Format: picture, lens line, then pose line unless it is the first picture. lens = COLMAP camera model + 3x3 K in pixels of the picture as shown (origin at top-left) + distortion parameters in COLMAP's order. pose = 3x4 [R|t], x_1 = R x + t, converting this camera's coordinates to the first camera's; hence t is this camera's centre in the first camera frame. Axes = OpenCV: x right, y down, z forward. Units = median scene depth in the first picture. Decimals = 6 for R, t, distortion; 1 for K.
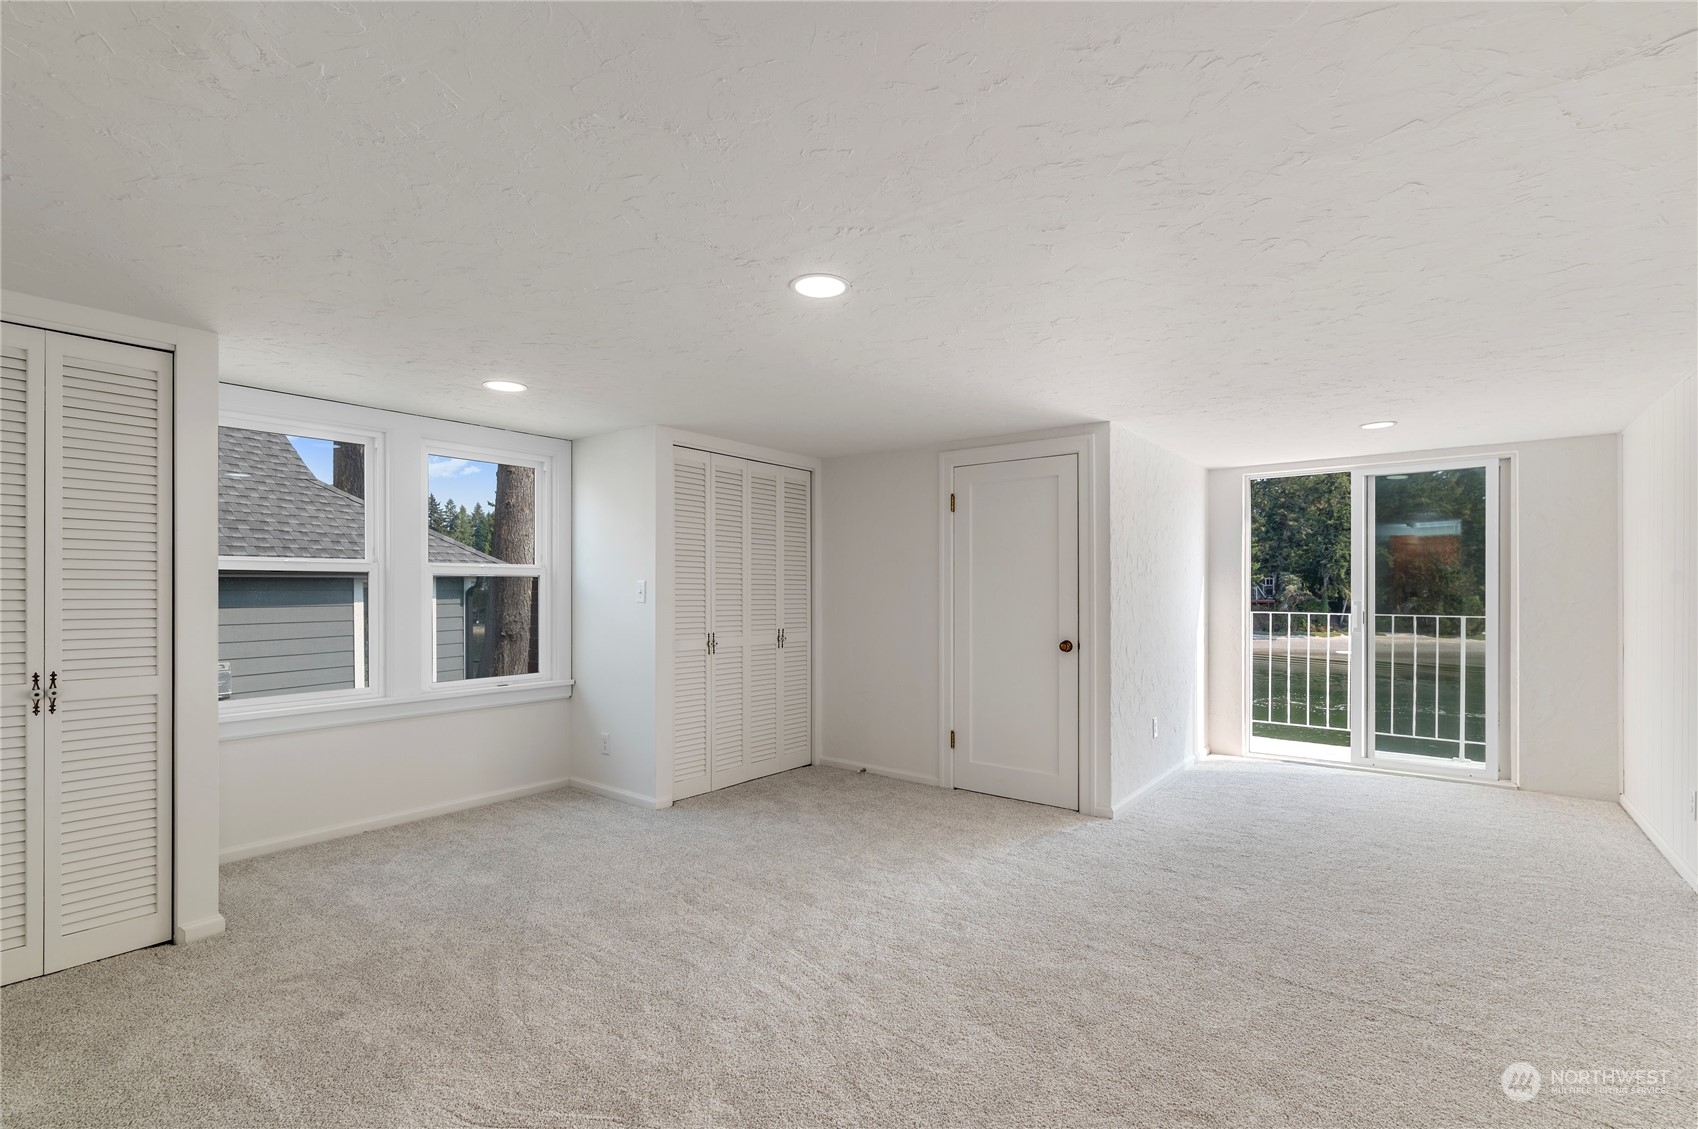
lens RADIAL K [[763.3, 0, 849.9], [0, 763.3, 590.8], [0, 0, 1]] dist [0.000131, -0.000068]
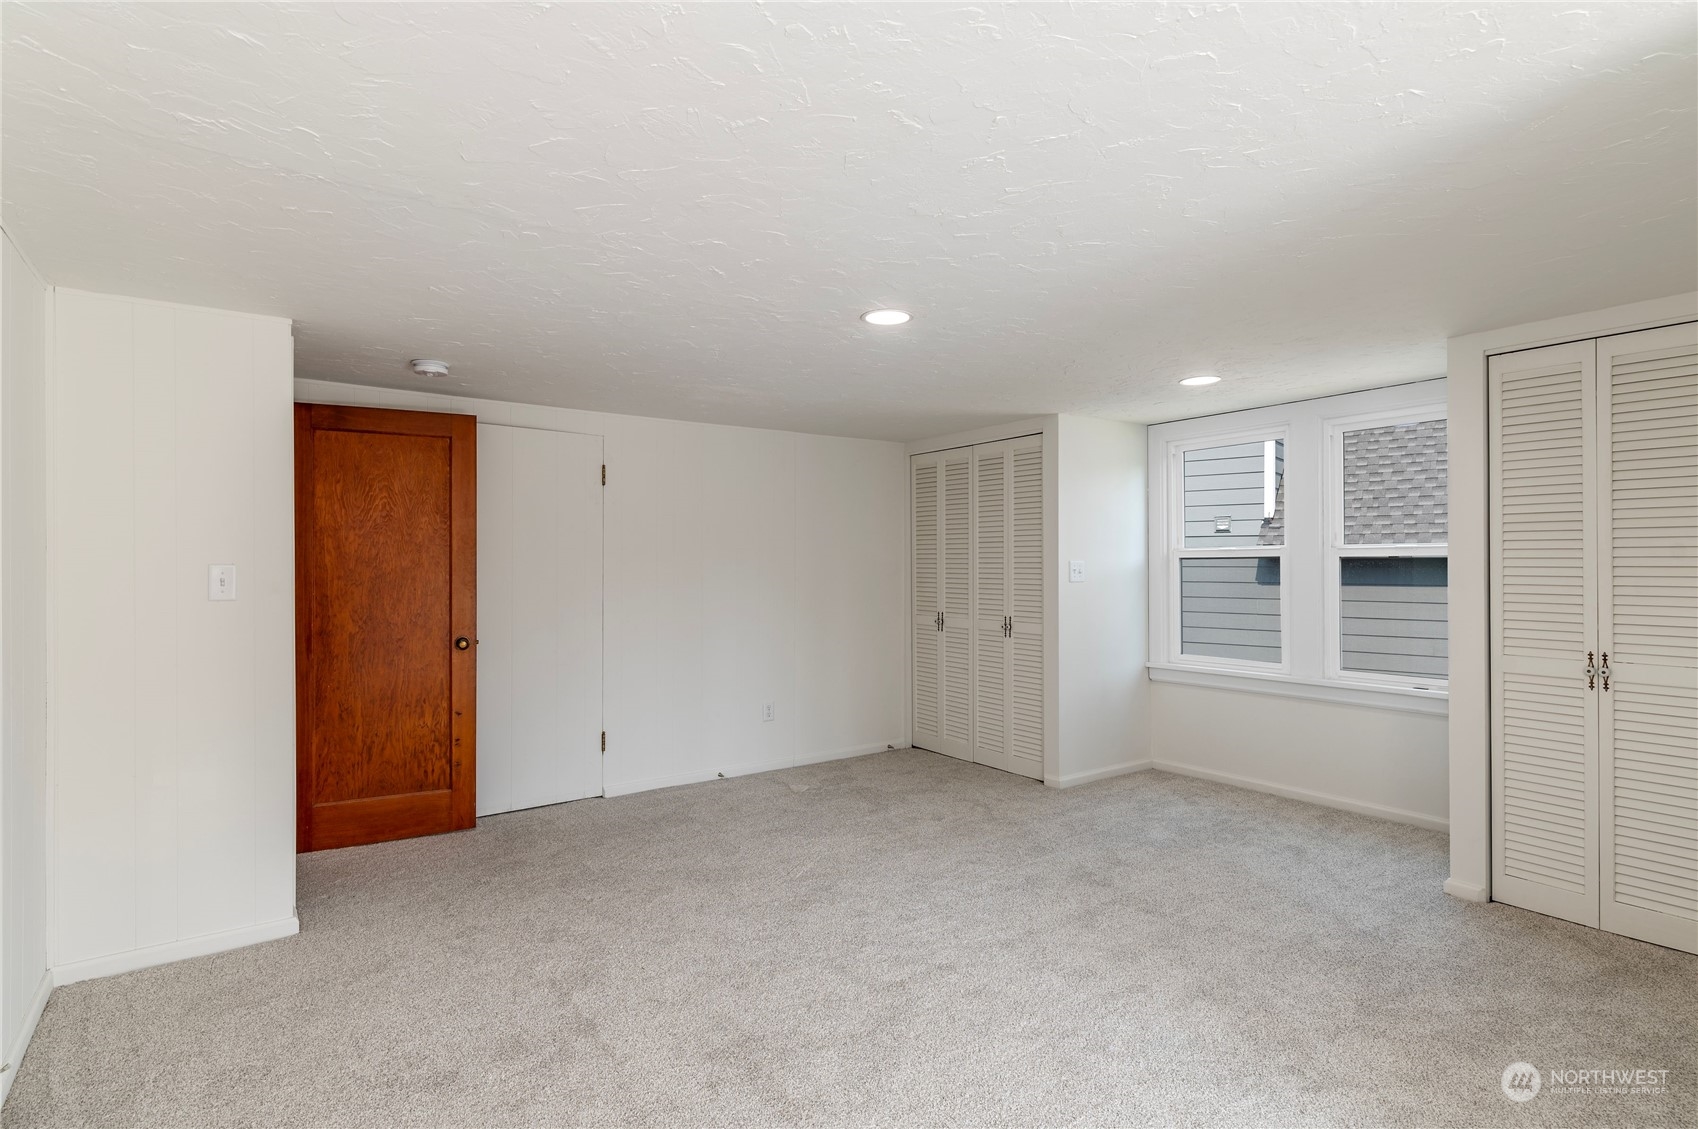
lens RADIAL K [[824.1, 0, 848.3], [0, 824.1, 560.5], [0, 0, 1]] dist [0.002701, 0.000526]
pose [[-0.274913, -0.010660, -0.961410, 0.609701], [-0.001474, 0.999942, -0.010666, -0.006648], [0.961468, -0.001515, -0.274913, 0.673681]]
